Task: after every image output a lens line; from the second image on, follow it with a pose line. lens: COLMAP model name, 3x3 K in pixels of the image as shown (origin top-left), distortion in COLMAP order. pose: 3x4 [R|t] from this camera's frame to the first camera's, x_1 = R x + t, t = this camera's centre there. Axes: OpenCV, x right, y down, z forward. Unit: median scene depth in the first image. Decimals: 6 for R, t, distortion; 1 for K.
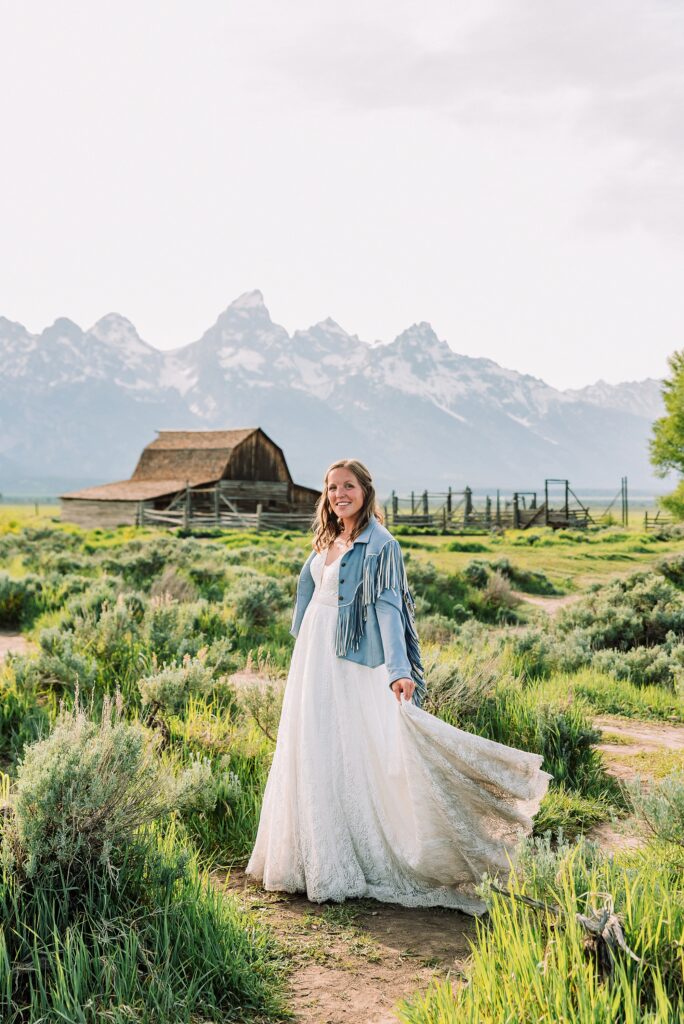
lens RADIAL K [[1392.4, 0, 330.5], [0, 1392.4, 511.3], [0, 0, 1]] dist [-0.013503, -0.018441]
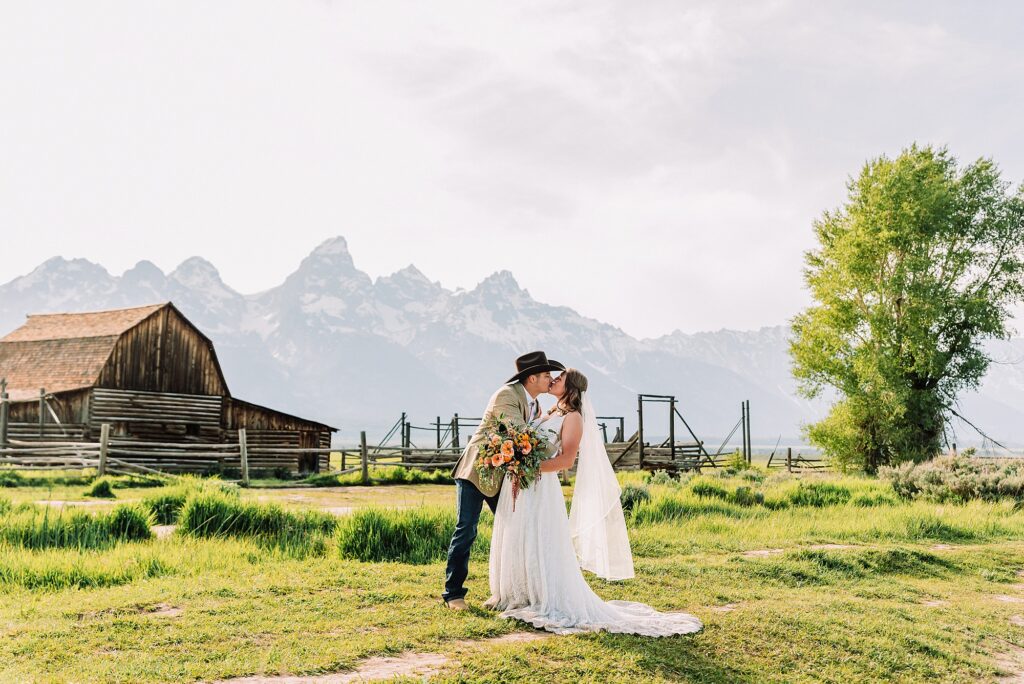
lens RADIAL K [[1326.4, 0, 509.7], [0, 1326.4, 326.1], [0, 0, 1]] dist [-0.007774, 0.011947]
pose [[0.997649, 0.012294, 0.067423, 0.051139], [-0.005536, 0.995020, -0.099521, 0.005693], [-0.068311, 0.098913, 0.992749, 0.373561]]
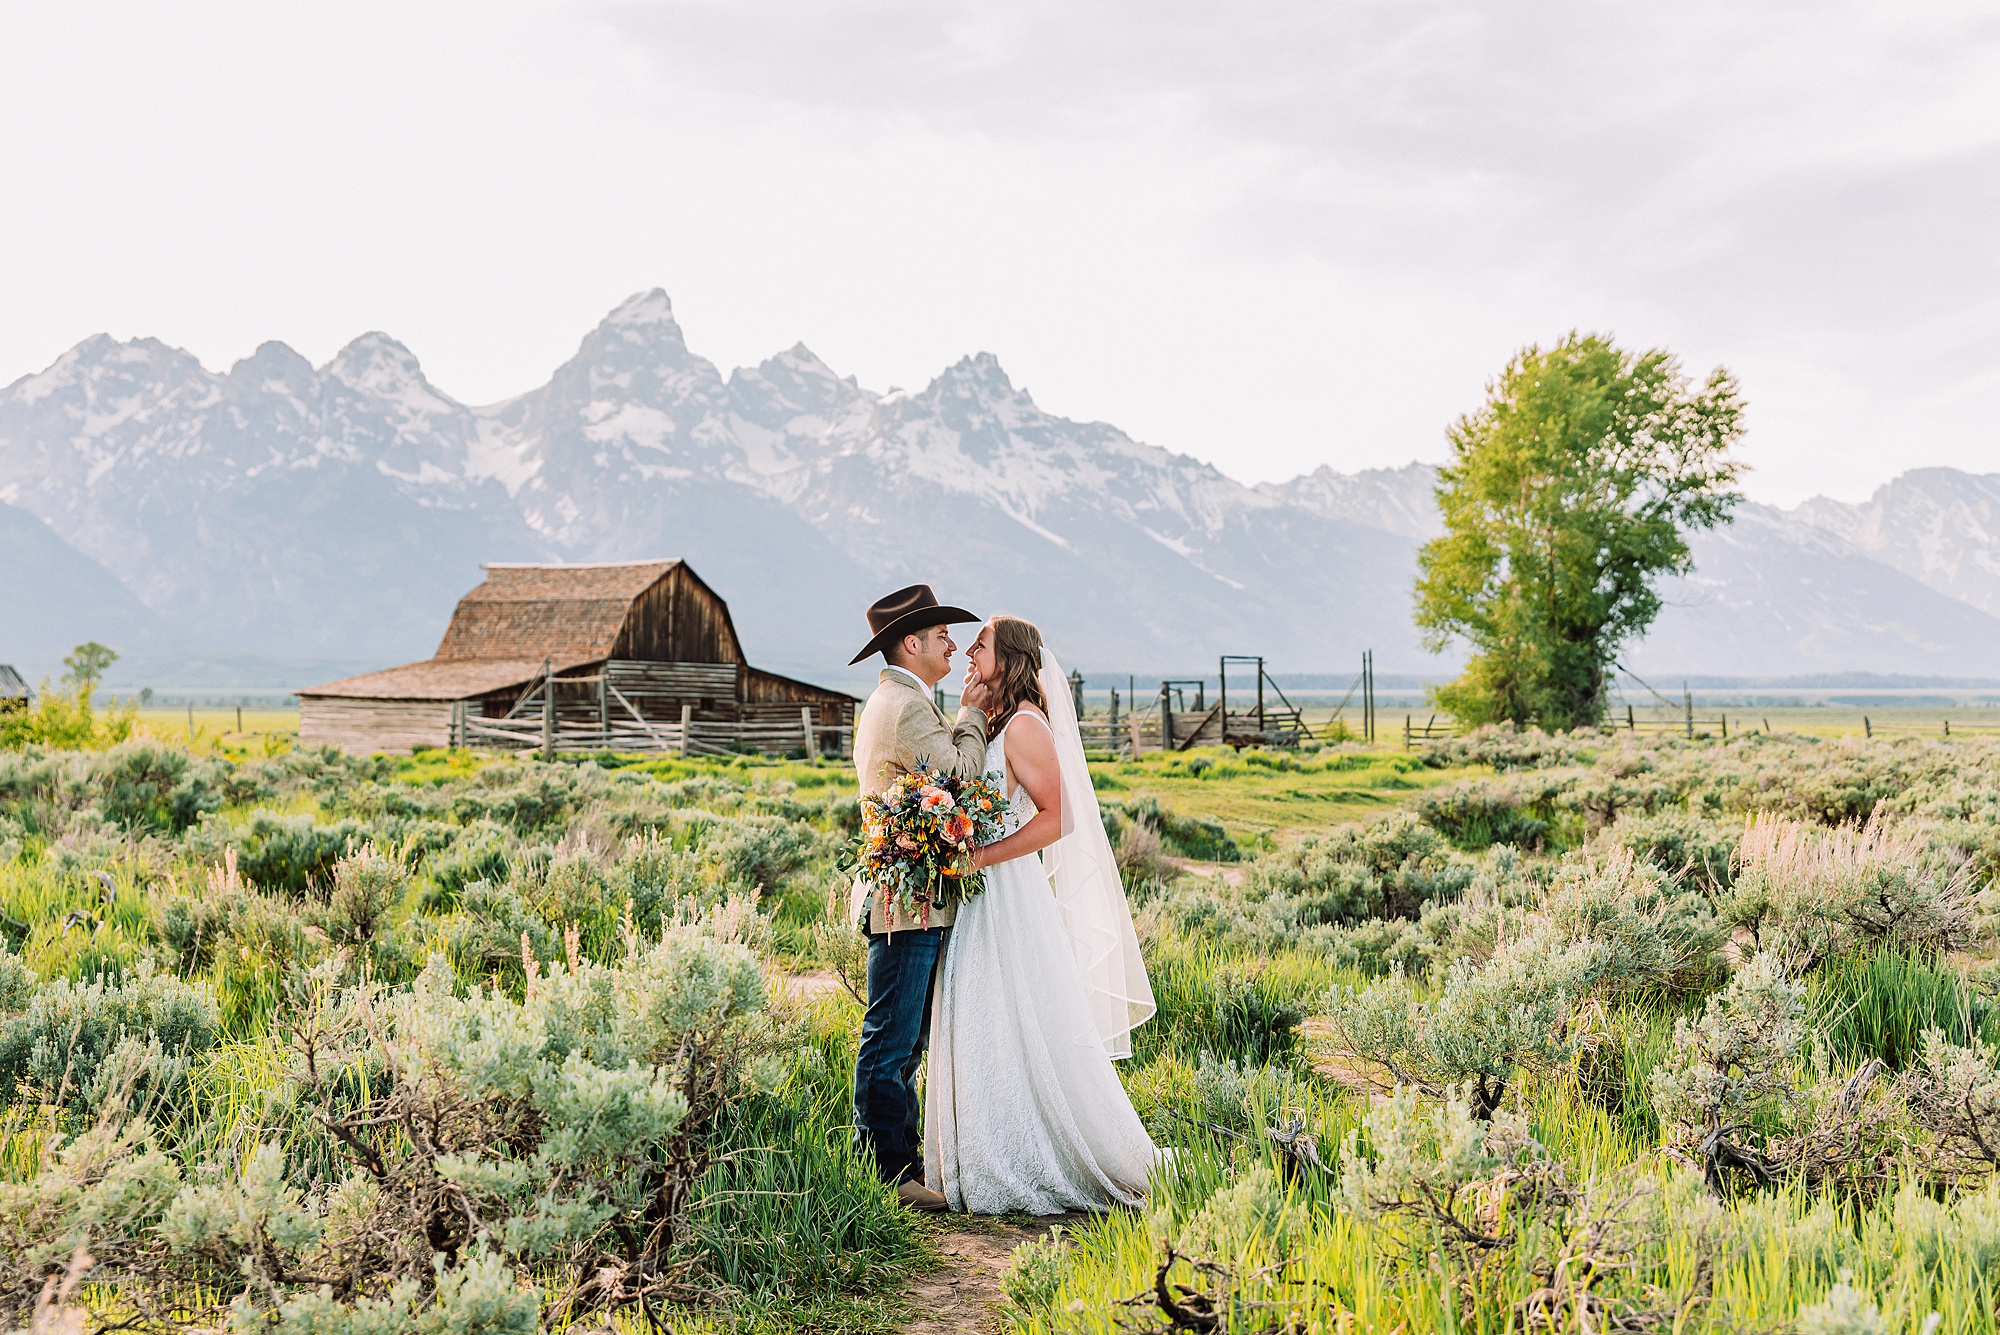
lens RADIAL K [[2719.5, 0, 1000.0], [0, 2719.5, 667.5], [0, 0, 1]] dist [-0.013503, -0.018441]
pose [[0.997363, -0.004624, 0.072422, -0.005168], [0.006030, 0.999797, -0.019201, 0.000943], [-0.072319, 0.019587, 0.997189, -0.032014]]
